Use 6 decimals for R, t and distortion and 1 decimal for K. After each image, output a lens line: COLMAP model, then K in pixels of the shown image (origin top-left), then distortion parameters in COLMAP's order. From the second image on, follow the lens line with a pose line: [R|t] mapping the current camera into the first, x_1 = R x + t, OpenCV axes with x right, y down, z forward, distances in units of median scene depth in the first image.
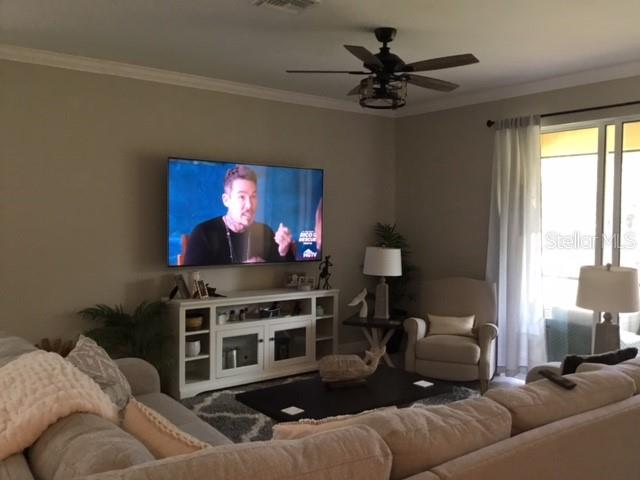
lens RADIAL K [[585.9, 0, 320.0], [0, 585.9, 240.0], [0, 0, 1]] dist [0.121061, -0.193967]
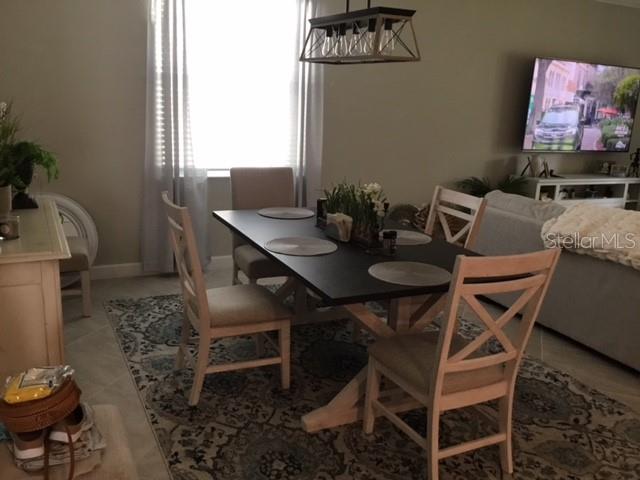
lens RADIAL K [[585.9, 0, 320.0], [0, 585.9, 240.0], [0, 0, 1]] dist [0.121061, -0.193967]
pose [[0.982405, 0.082209, -0.167693, -0.405575], [-0.049348, 0.980259, 0.191459, 0.011465], [0.180123, -0.179815, 0.967069, -0.278414]]
